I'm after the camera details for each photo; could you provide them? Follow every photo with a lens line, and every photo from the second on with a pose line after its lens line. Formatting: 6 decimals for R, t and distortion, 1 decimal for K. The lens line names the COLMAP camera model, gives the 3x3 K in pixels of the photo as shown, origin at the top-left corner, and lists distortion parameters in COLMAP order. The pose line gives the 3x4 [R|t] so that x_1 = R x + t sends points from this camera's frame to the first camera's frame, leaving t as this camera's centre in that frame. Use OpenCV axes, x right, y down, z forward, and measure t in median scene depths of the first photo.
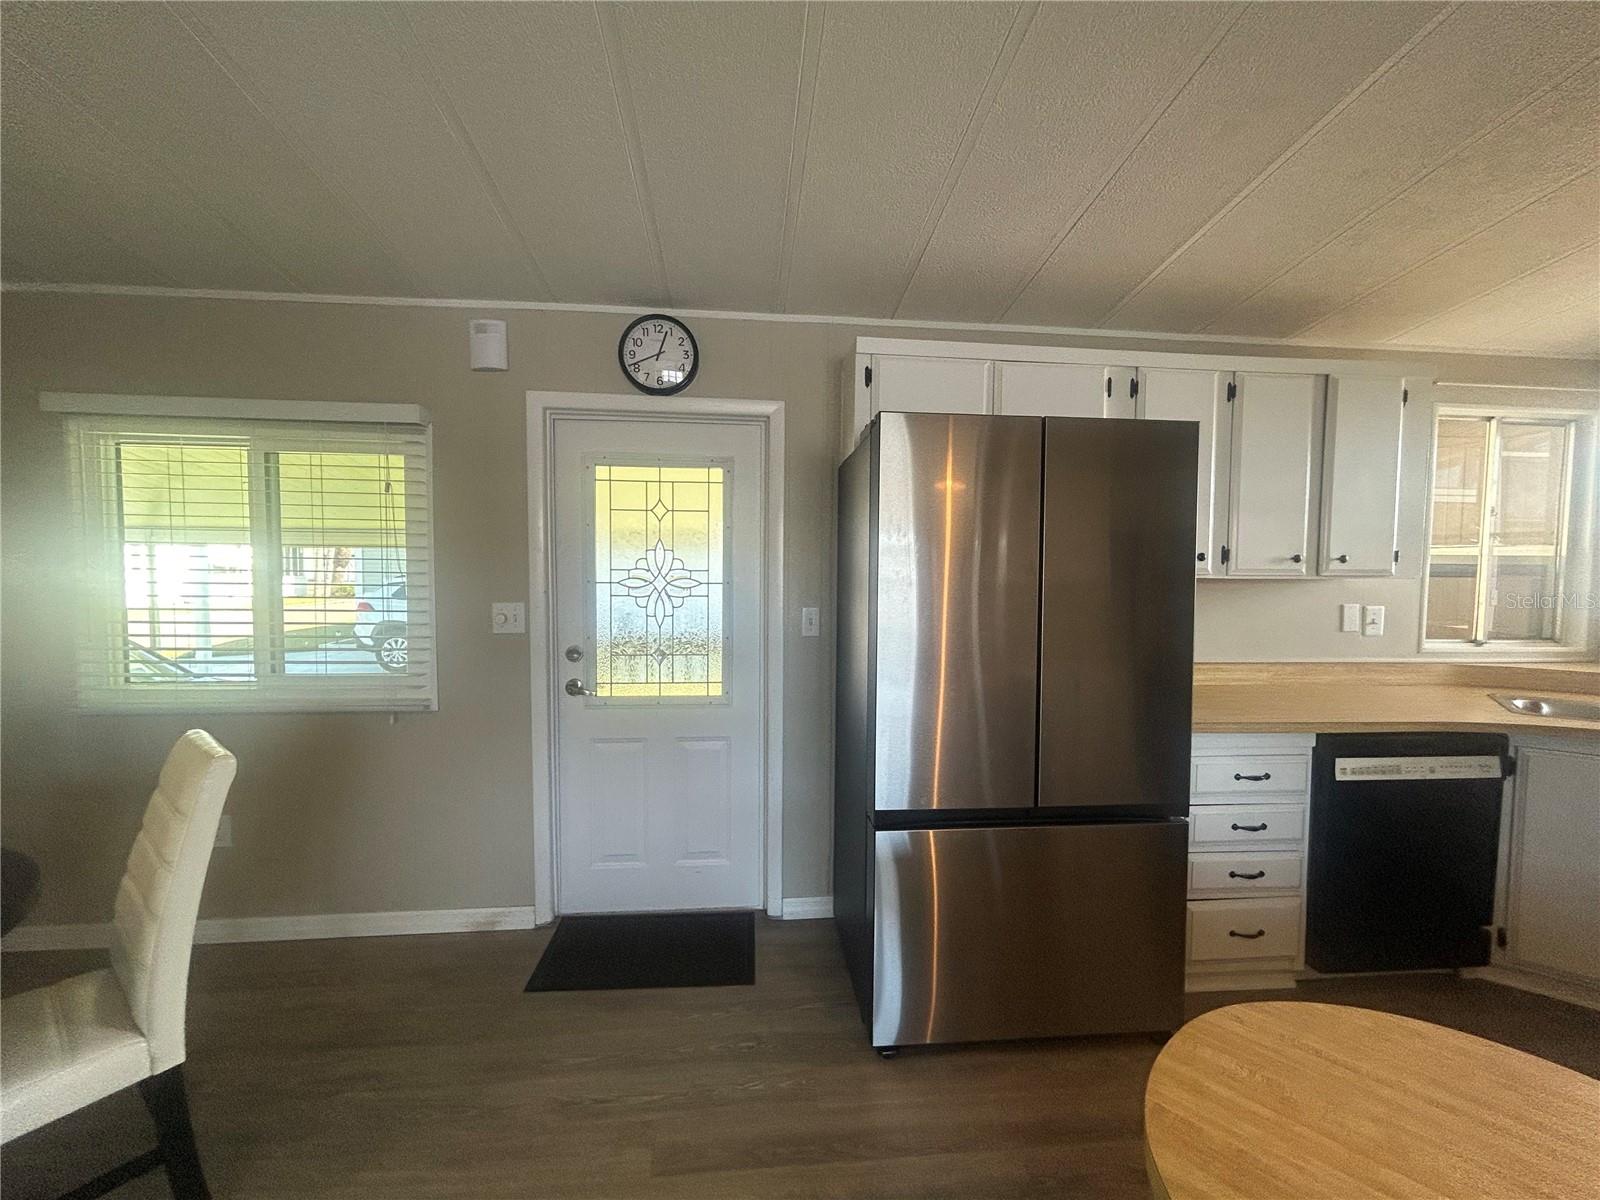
lens RADIAL K [[645.1, 0, 799.7], [0, 645.1, 597.6], [0, 0, 1]] dist [-0.001891, 0.000966]
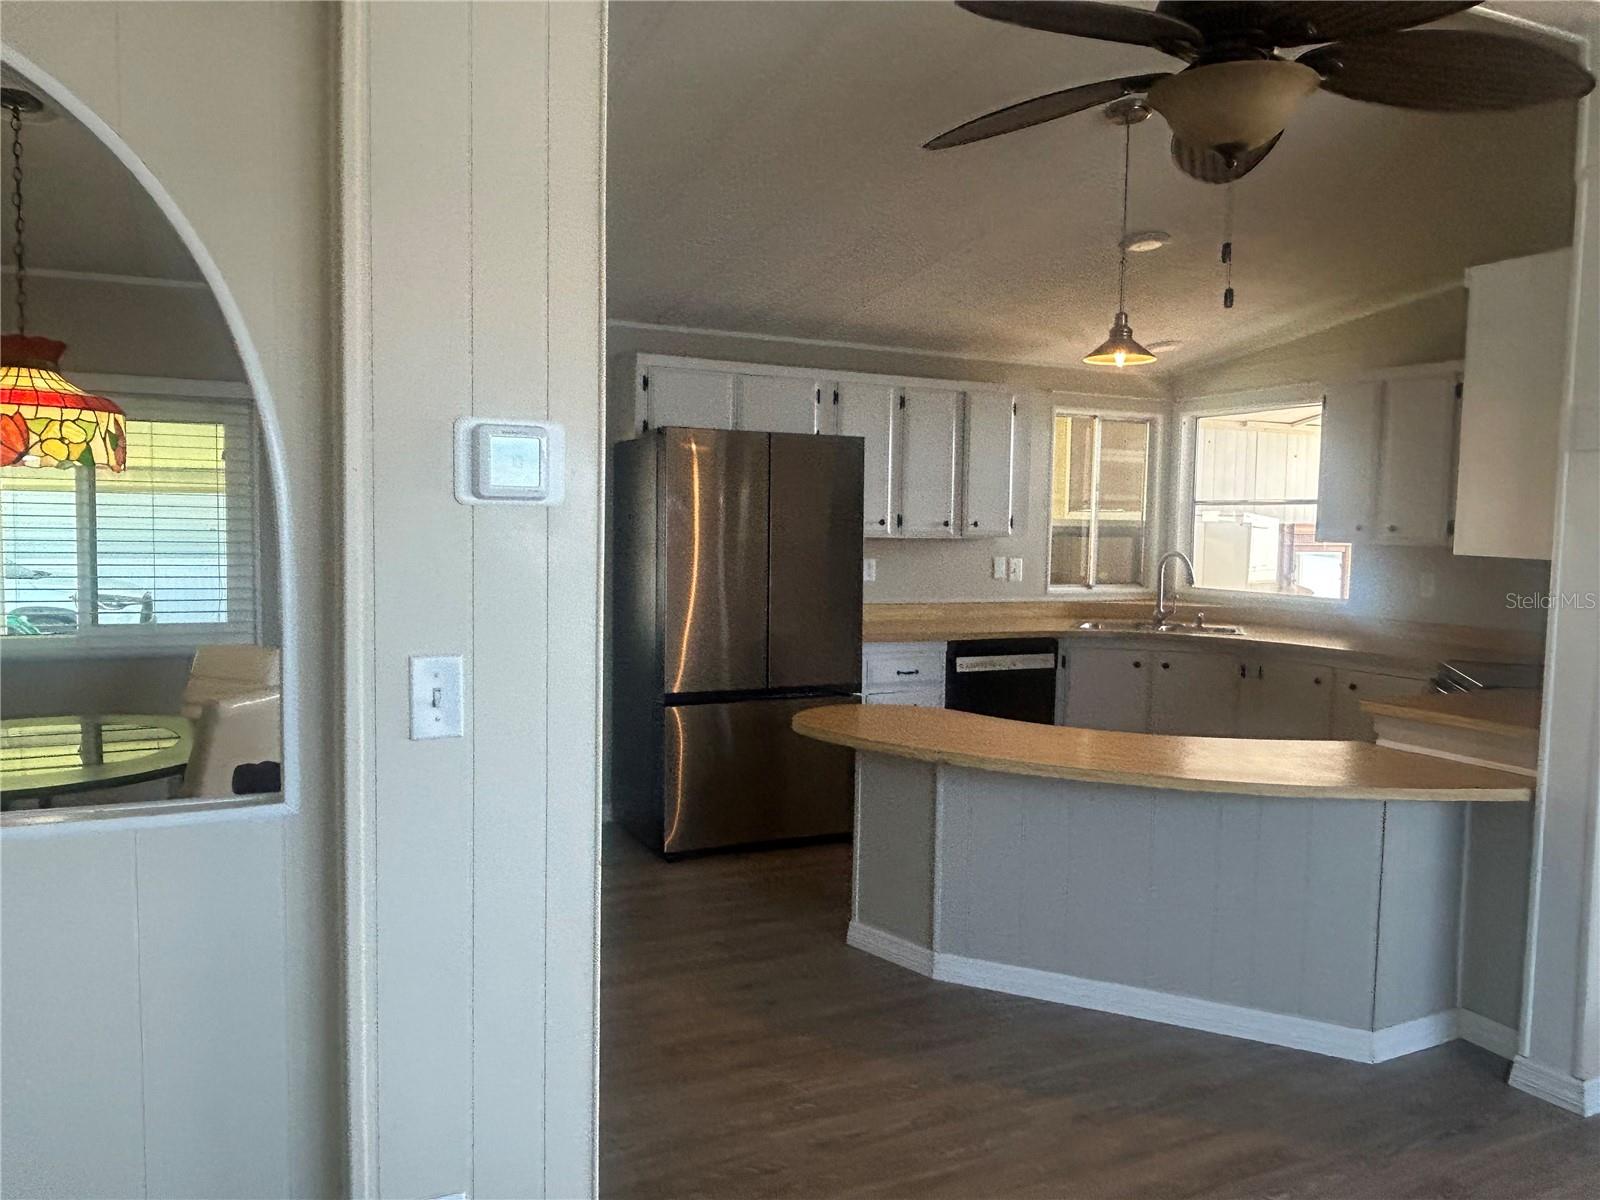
lens RADIAL K [[1159.1, 0, 799.6], [0, 1159.1, 600.2], [0, 0, 1]] dist [0.010355, 0.000429]
pose [[0.938902, -0.016754, 0.343777, -0.395250], [0.007571, 0.999578, 0.028038, 0.032691], [-0.344102, -0.023722, 0.938633, -1.259772]]
